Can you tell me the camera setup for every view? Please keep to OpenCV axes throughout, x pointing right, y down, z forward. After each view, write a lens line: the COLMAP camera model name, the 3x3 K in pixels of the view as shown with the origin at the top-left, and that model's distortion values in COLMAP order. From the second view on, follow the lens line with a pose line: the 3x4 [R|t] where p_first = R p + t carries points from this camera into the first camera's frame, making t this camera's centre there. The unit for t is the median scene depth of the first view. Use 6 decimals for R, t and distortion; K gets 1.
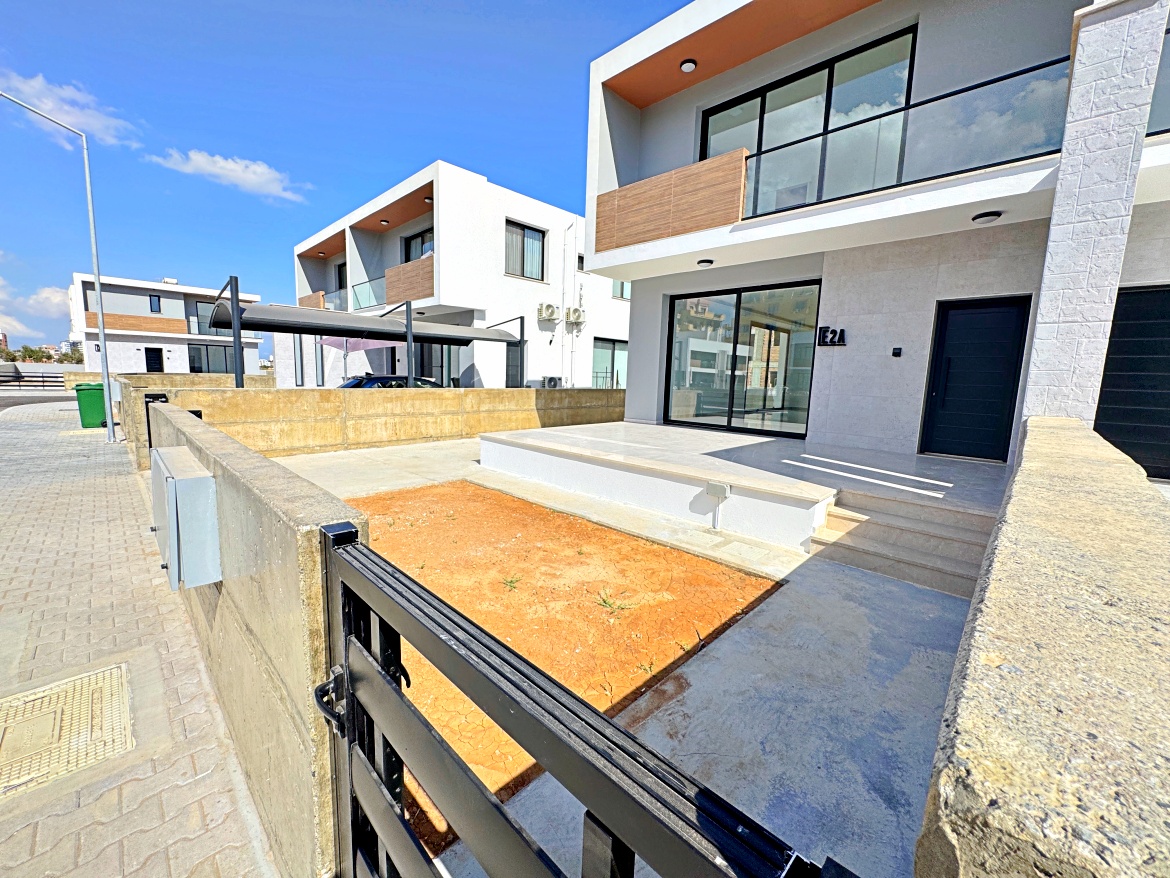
lens RADIAL K [[470.5, 0, 580.9], [0, 470.5, 436.2], [0, 0, 1]] dist [-0.000692, -0.000478]
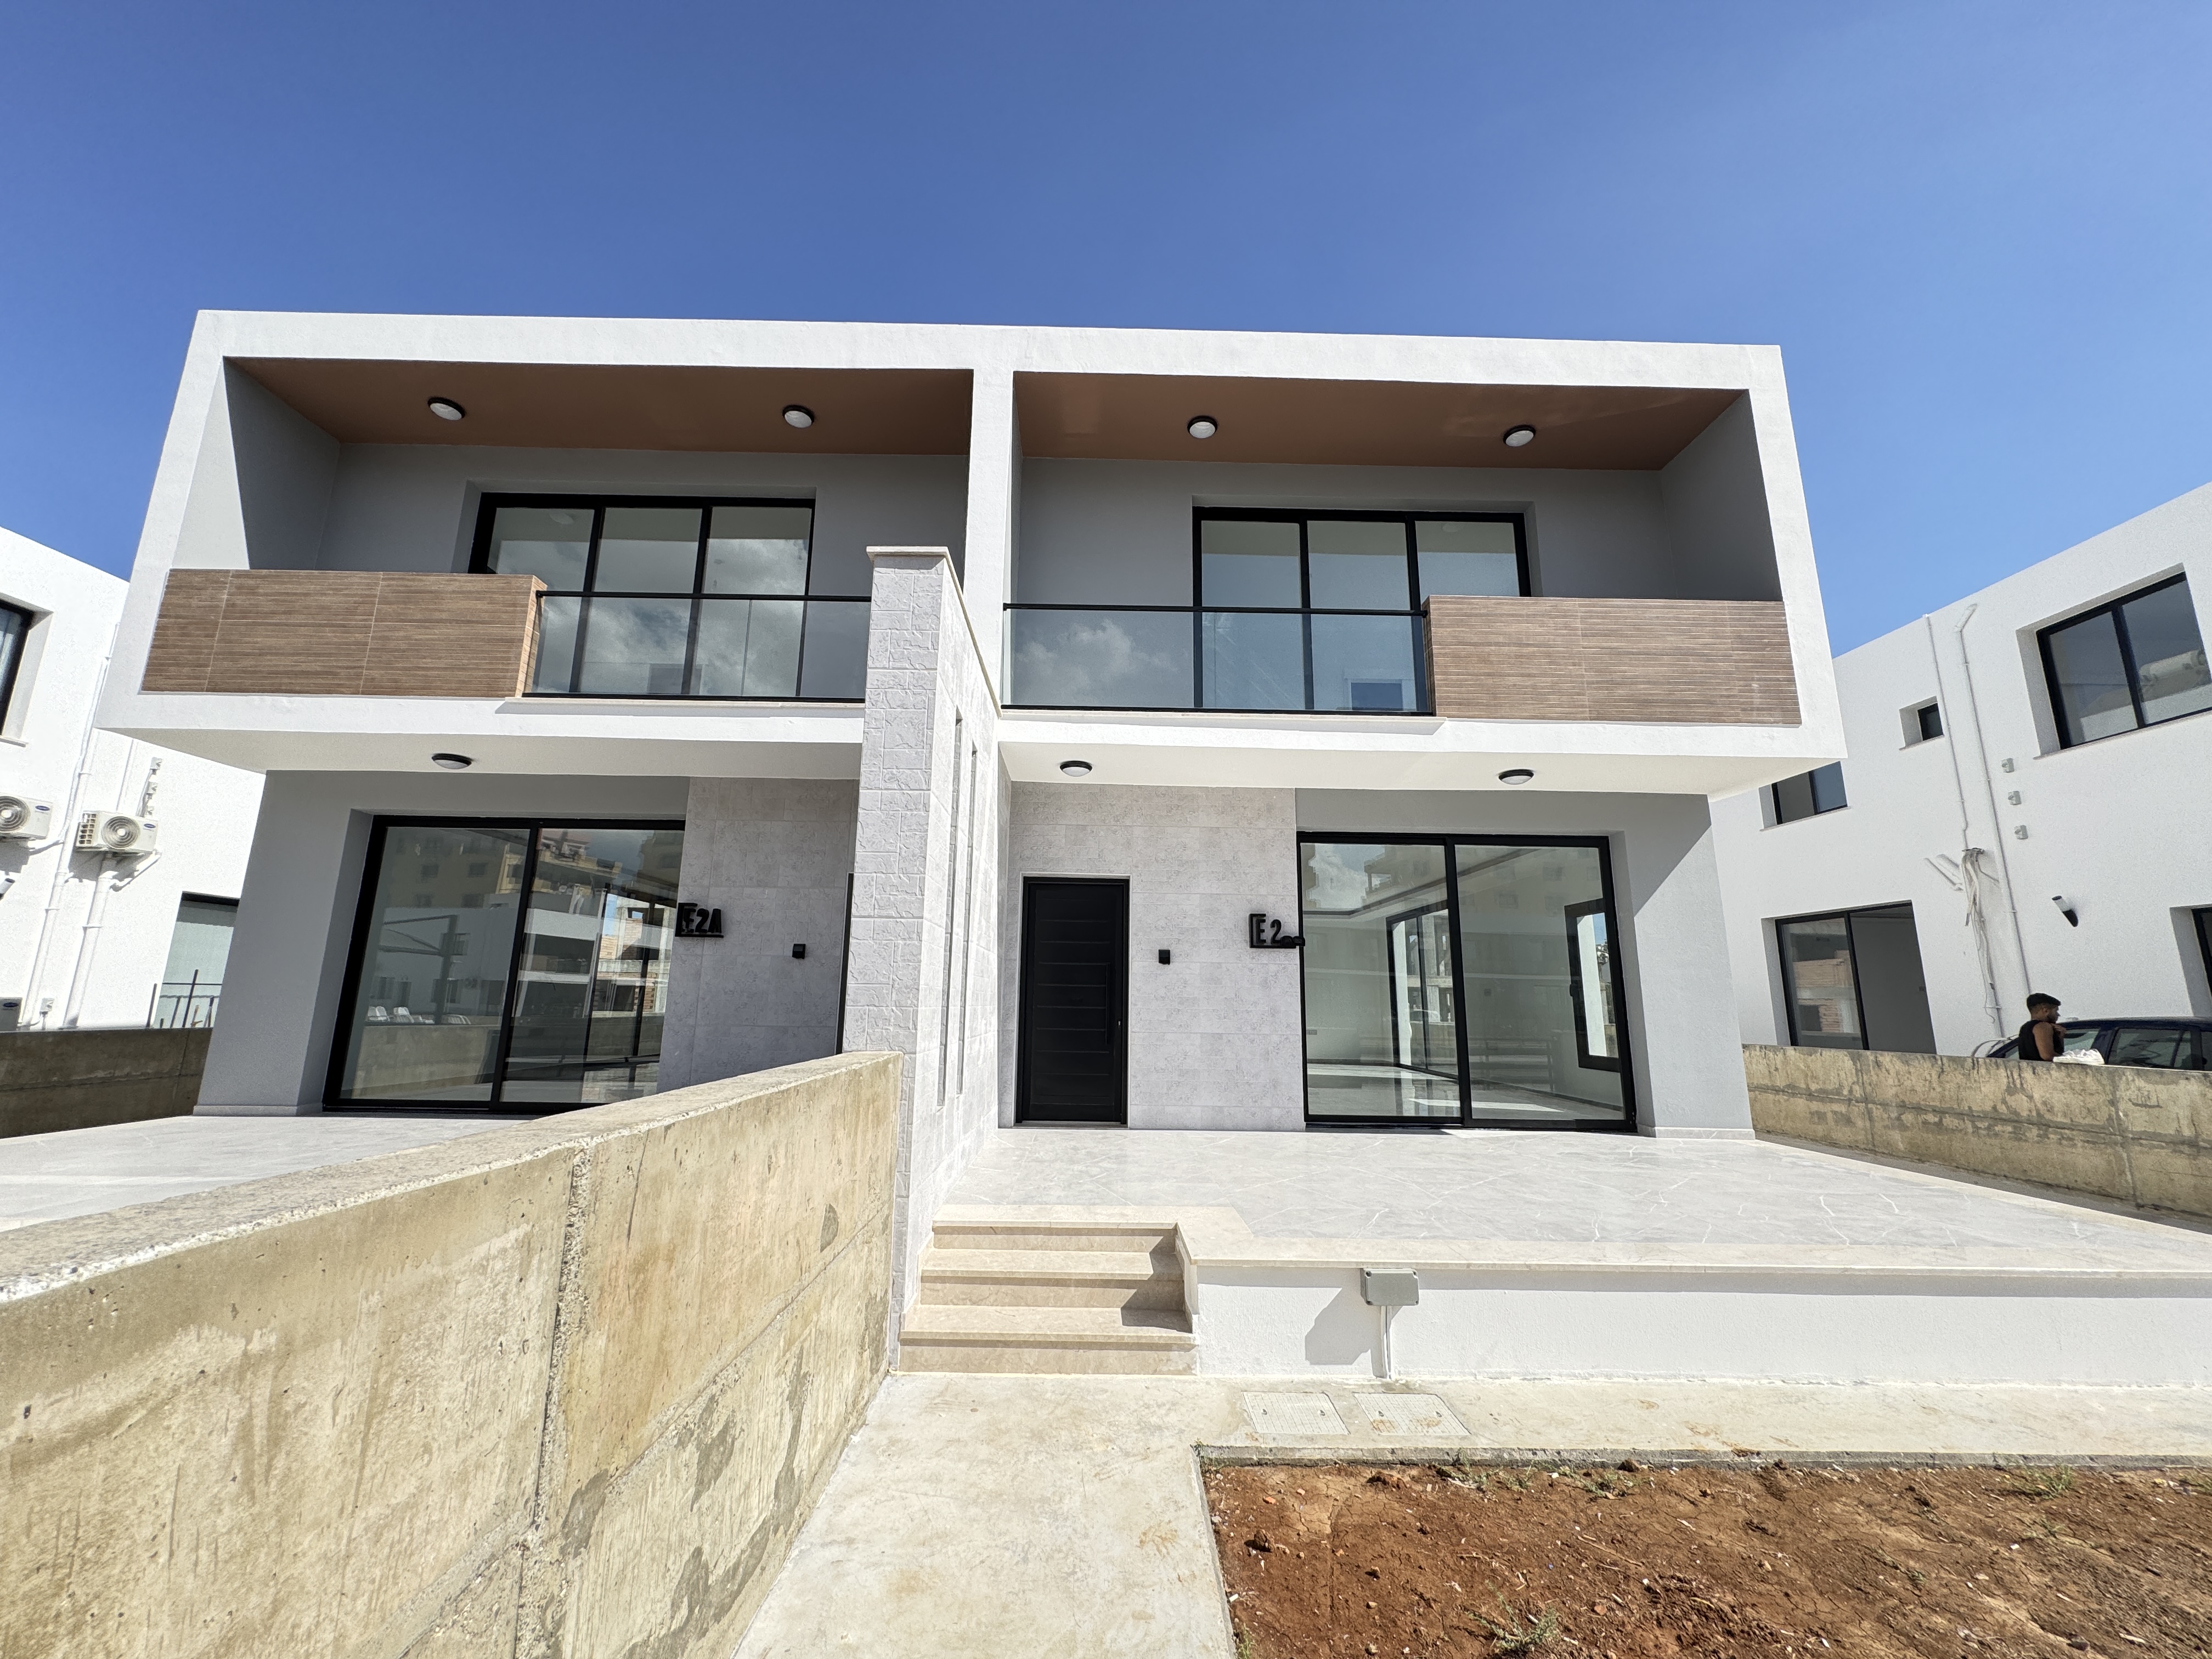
lens RADIAL K [[875.8, 0, 1106.0], [0, 875.8, 829.5], [0, 0, 1]] dist [-0.003479, -0.000172]
pose [[0.703690, 0.117547, 0.700716, 0.104859], [0.098953, 0.960394, -0.260482, 0.004793], [-0.703583, 0.252636, 0.664188, -0.061161]]
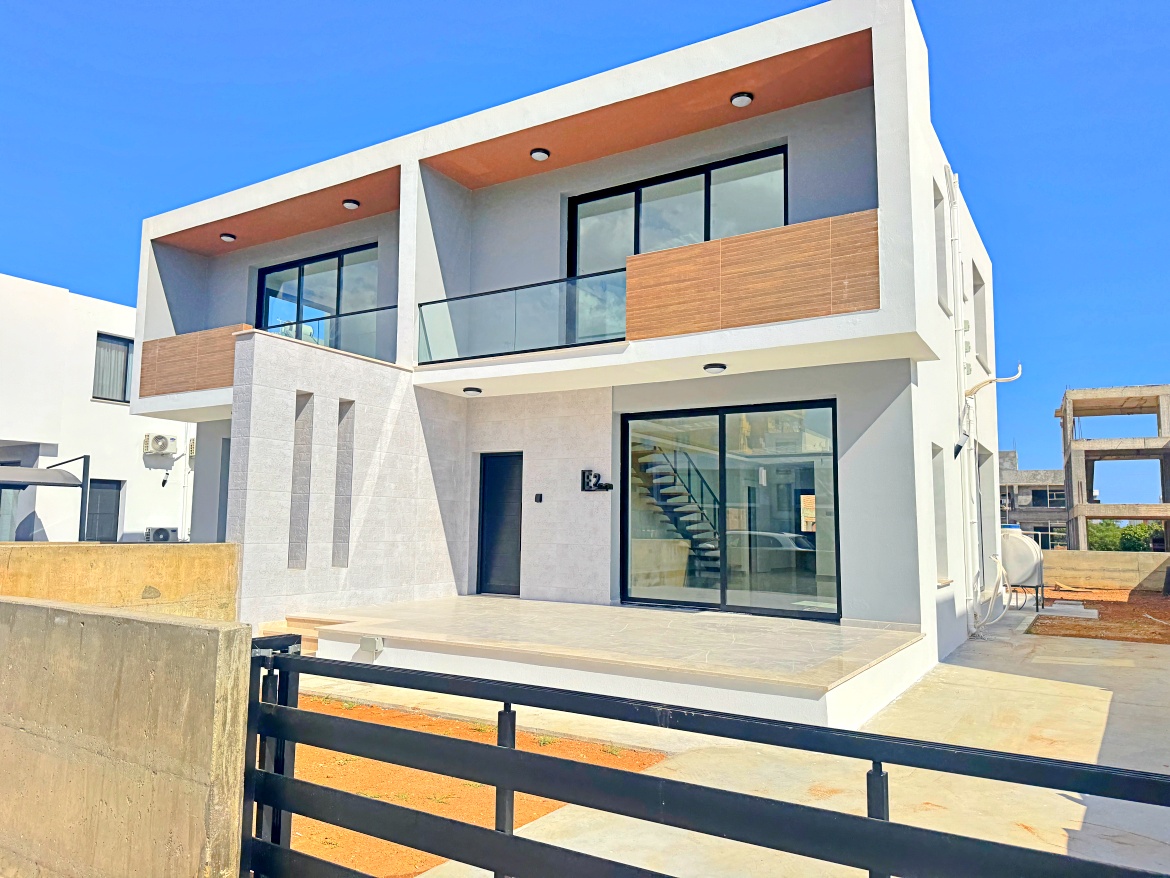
lens RADIAL K [[821.7, 0, 588.3], [0, 821.7, 453.7], [0, 0, 1]] dist [0.141999, -0.240906]
pose [[0.975493, 0.006020, 0.219946, 0.555973], [0.041221, 0.976927, -0.209558, 0.120994], [-0.216133, 0.213489, 0.952738, -0.814768]]
